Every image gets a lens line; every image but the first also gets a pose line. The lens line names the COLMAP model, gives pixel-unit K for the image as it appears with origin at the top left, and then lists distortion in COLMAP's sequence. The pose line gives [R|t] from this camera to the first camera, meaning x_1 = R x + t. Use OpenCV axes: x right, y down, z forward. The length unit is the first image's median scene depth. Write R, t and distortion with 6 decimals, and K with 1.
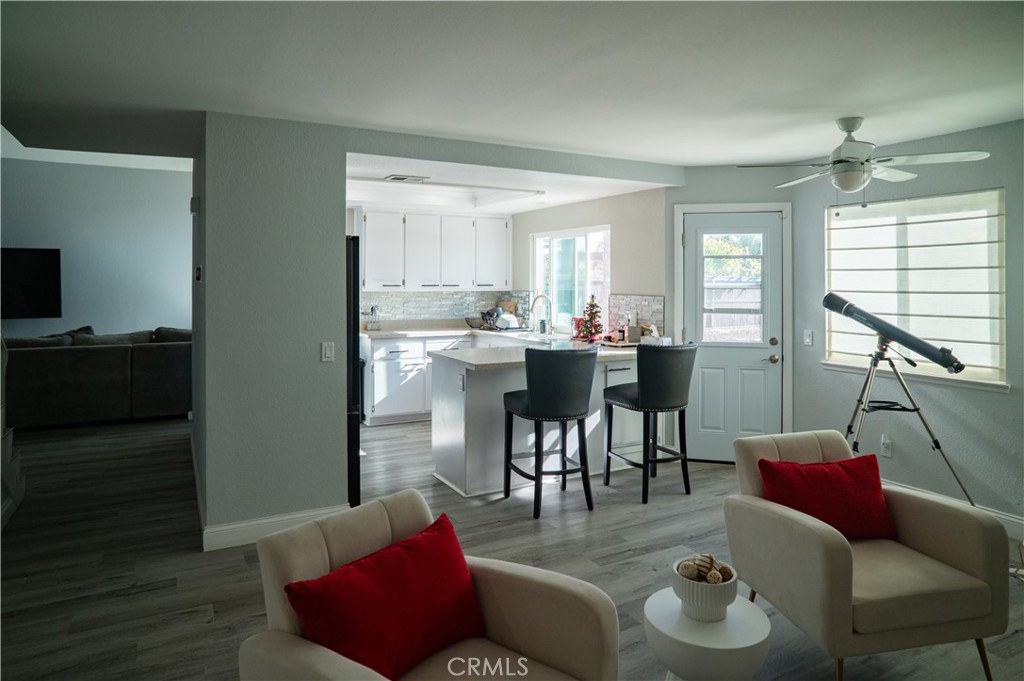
lens RADIAL K [[627.2, 0, 488.0], [0, 627.2, 281.8], [0, 0, 1]] dist [-0.043244, 0.008427]
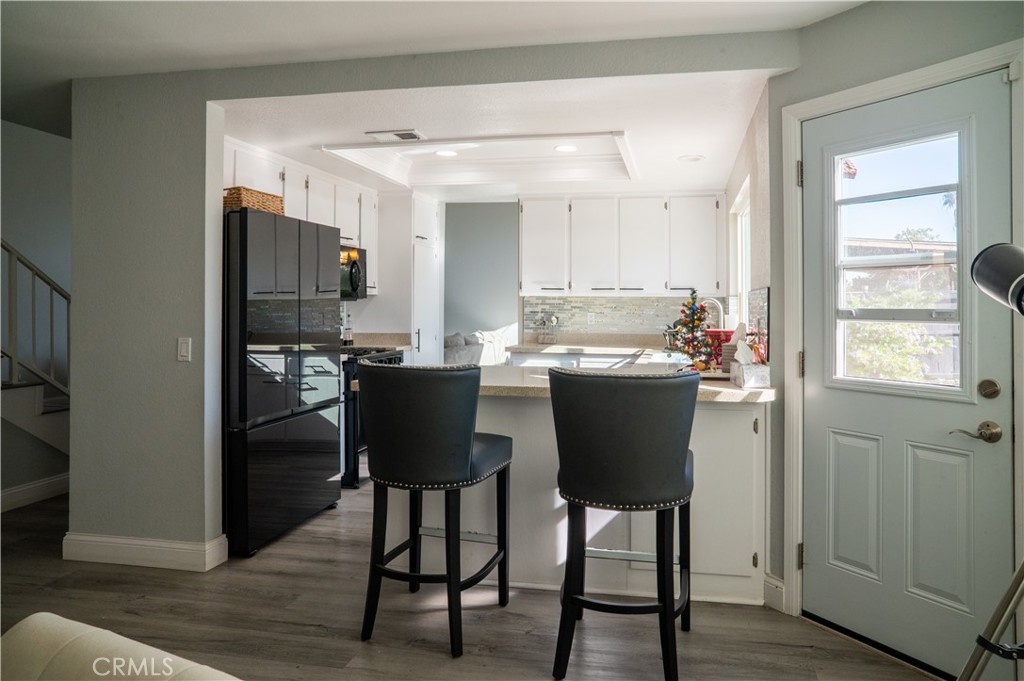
lens RADIAL K [[627.2, 0, 560.4], [0, 627.2, 301.8], [0, 0, 1]] dist [-0.043244, 0.008427]
pose [[0.798926, -0.003573, -0.601418, 0.486237], [-0.004119, 0.999926, -0.011413, 0.044992], [0.601415, 0.011595, 0.798853, 0.513807]]
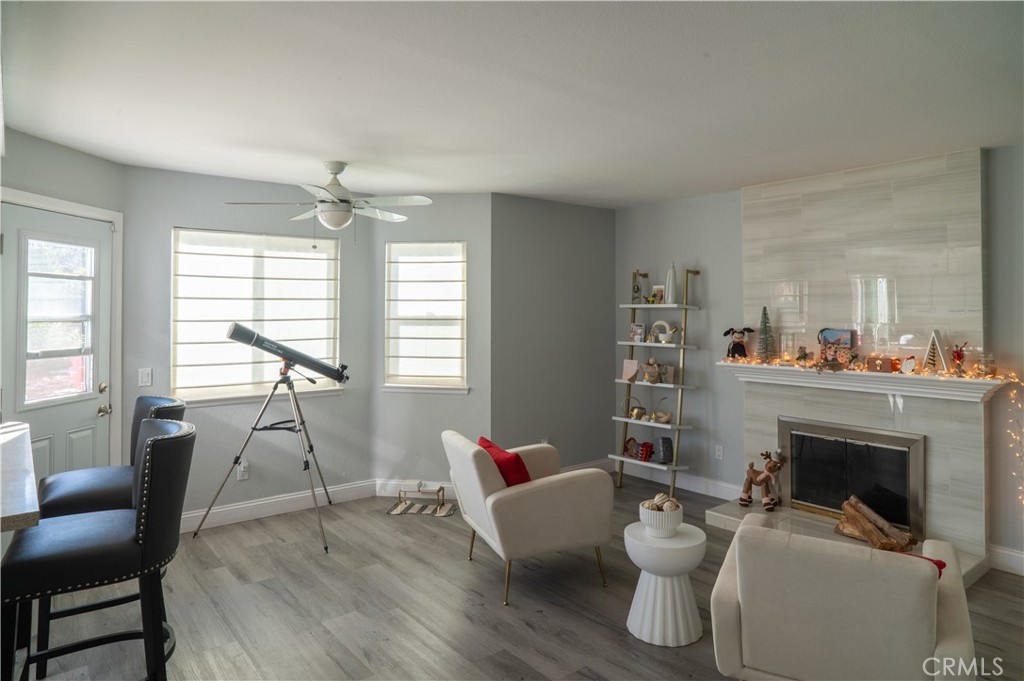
lens RADIAL K [[627.2, 0, 547.4], [0, 627.2, 302.6], [0, 0, 1]] dist [-0.043244, 0.008427]
pose [[-0.238823, 0.010035, 0.971011, -0.423418], [0.003277, 0.999949, -0.009528, -0.001950], [-0.971058, 0.000906, -0.238843, 0.655059]]
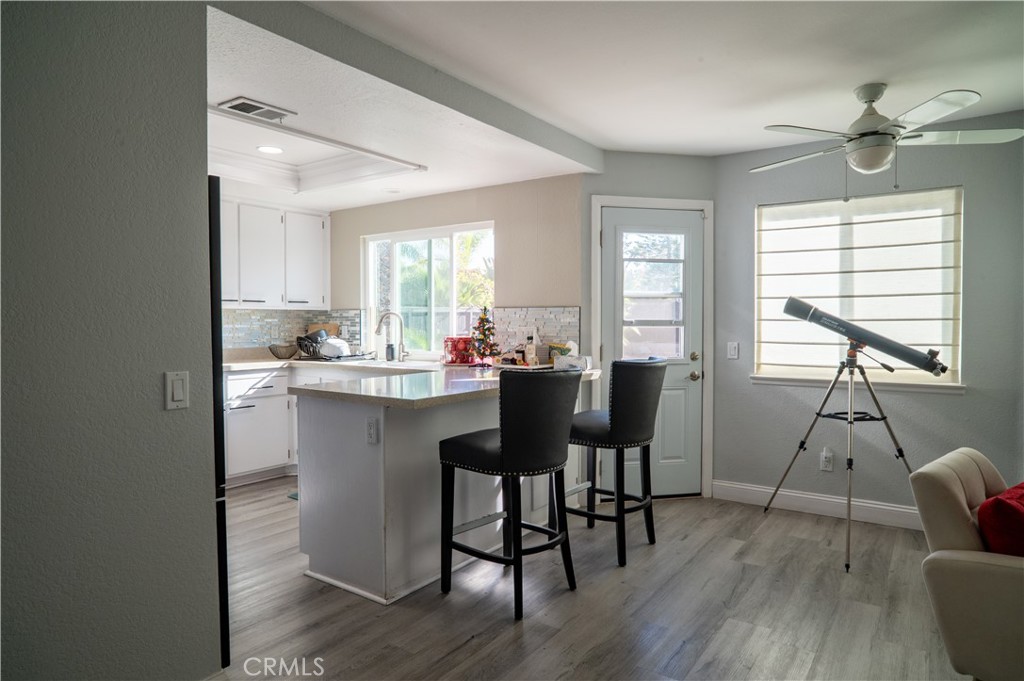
lens RADIAL K [[627.2, 0, 501.0], [0, 627.2, 333.8], [0, 0, 1]] dist [-0.043244, 0.008427]
pose [[0.890195, -0.013507, 0.455379, -0.198053], [0.004353, 0.999767, 0.021145, 0.044172], [-0.455558, -0.016841, 0.890047, 0.335618]]
